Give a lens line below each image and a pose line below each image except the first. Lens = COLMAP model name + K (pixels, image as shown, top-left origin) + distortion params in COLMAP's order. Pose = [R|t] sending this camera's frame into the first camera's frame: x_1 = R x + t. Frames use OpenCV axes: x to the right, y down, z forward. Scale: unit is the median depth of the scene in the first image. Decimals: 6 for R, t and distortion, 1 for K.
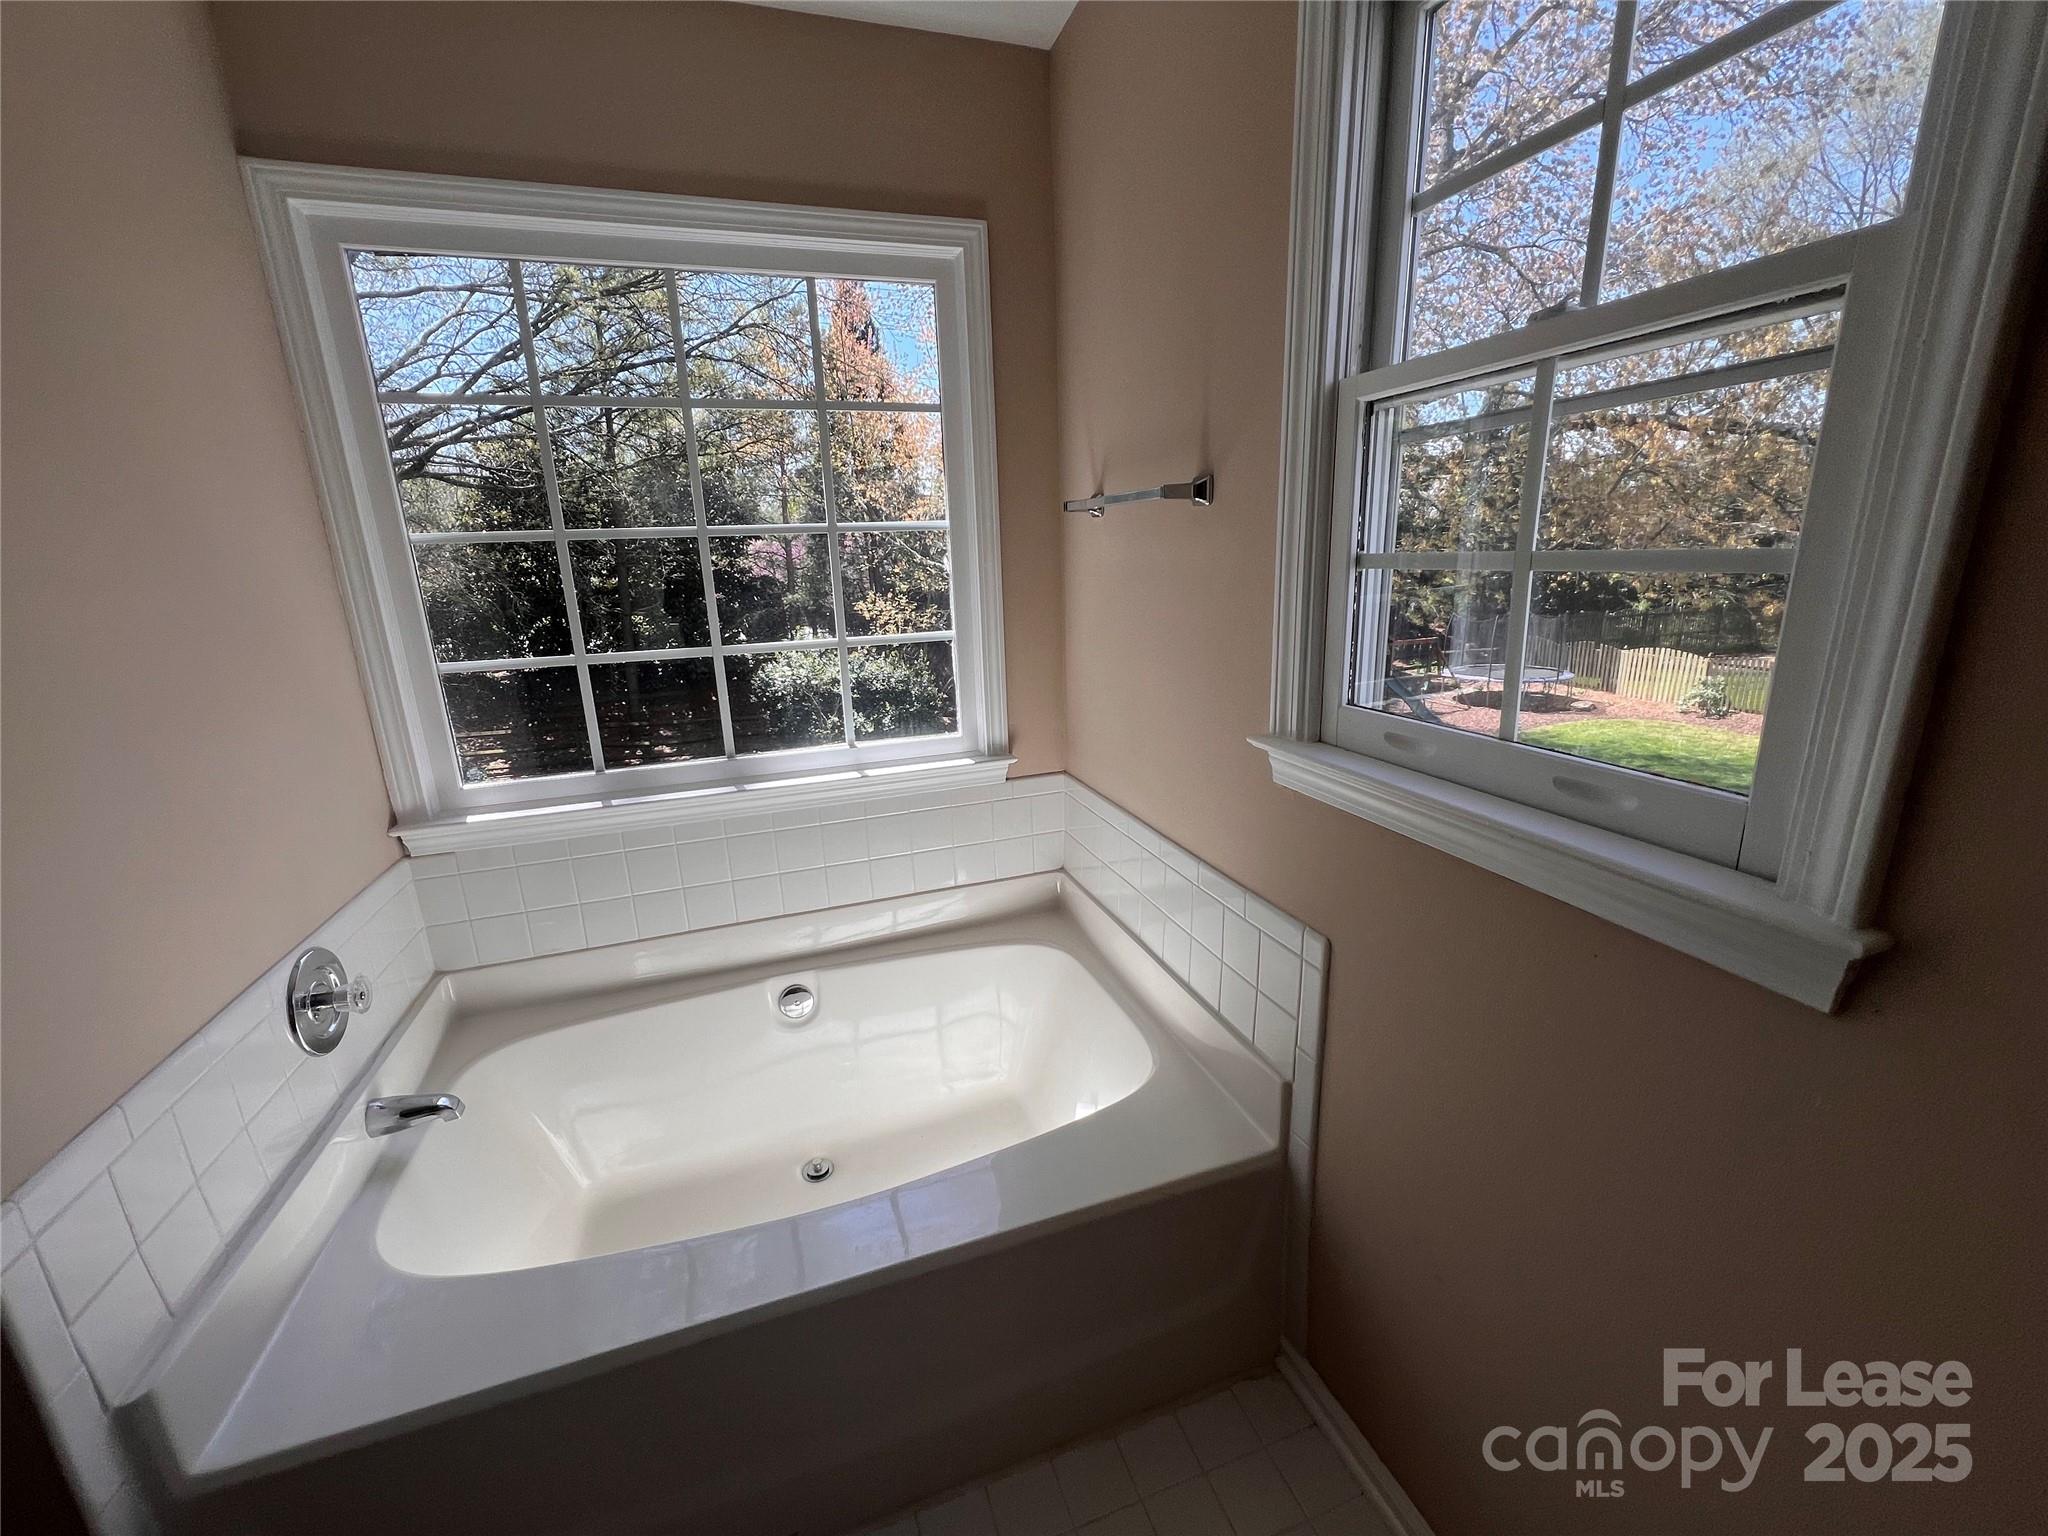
lens RADIAL K [[822.7, 0, 1022.0], [0, 822.7, 778.7], [0, 0, 1]] dist [-0.004707, 0.001657]
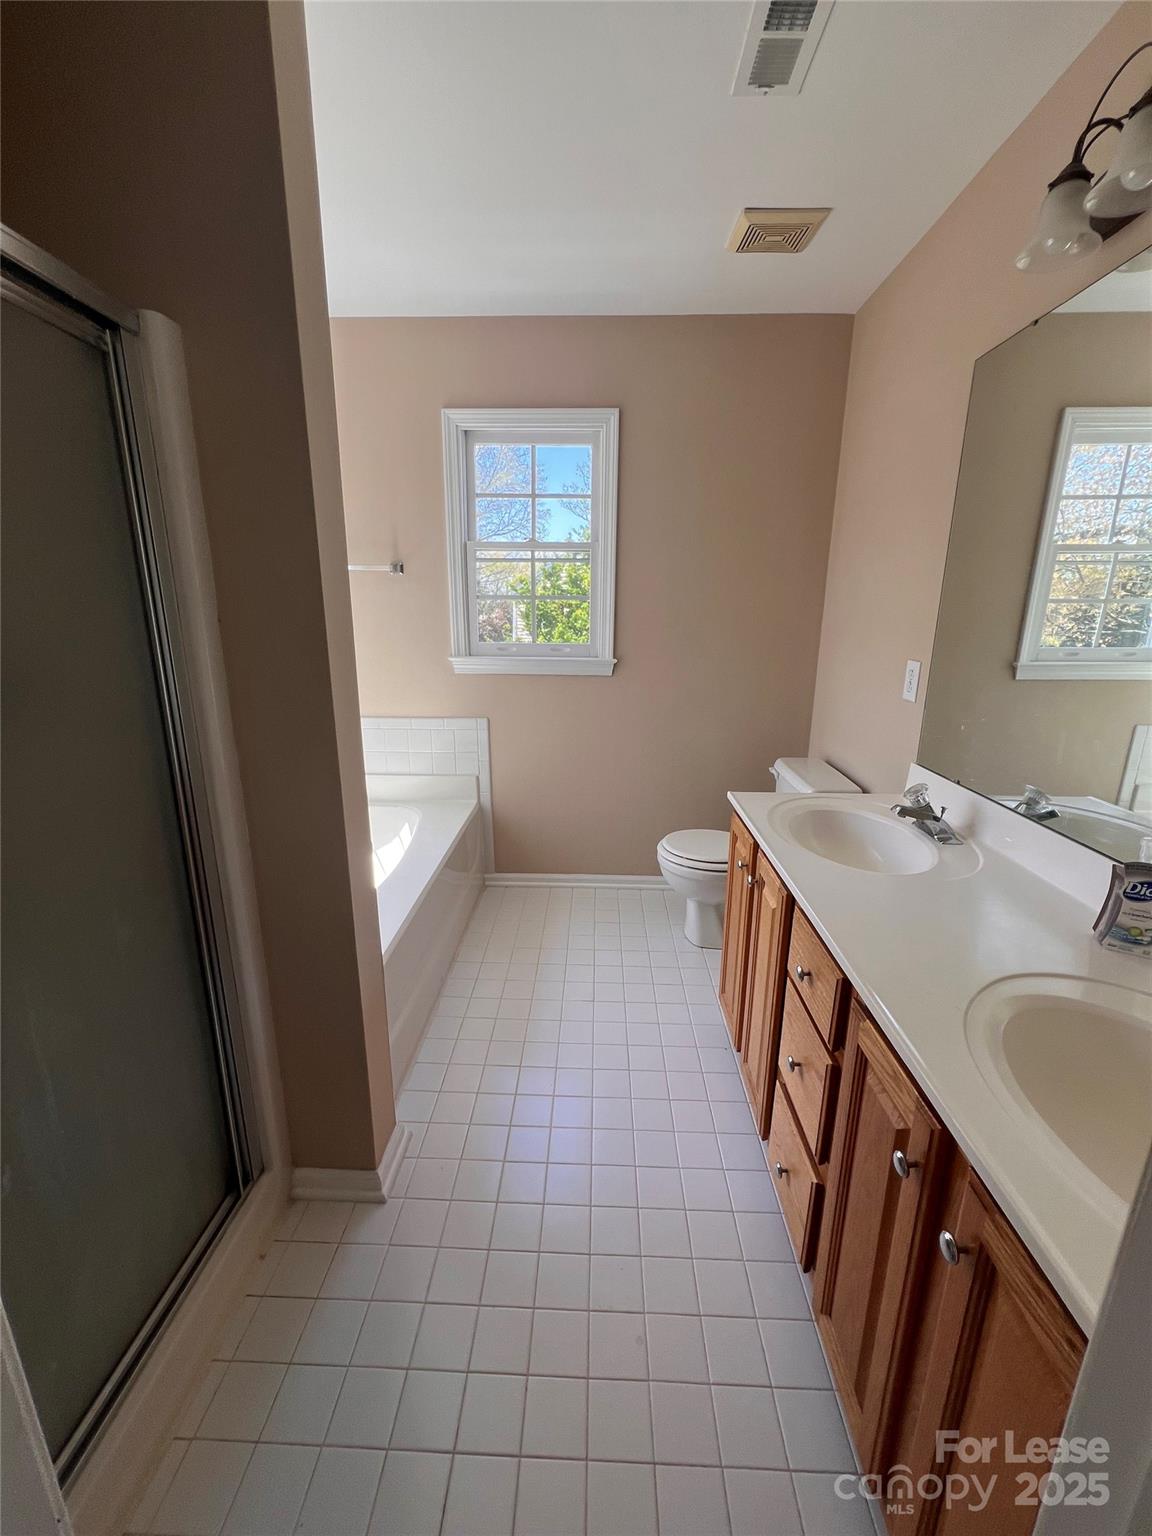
lens RADIAL K [[617.1, 0, 577.9], [0, 617.1, 767.9], [0, 0, 1]] dist [-0.004707, 0.001657]
pose [[0.345791, -0.195613, 0.917695, -2.396989], [0.220196, 0.967633, 0.123287, 0.241823], [-0.912108, 0.159442, 0.377672, -0.245700]]
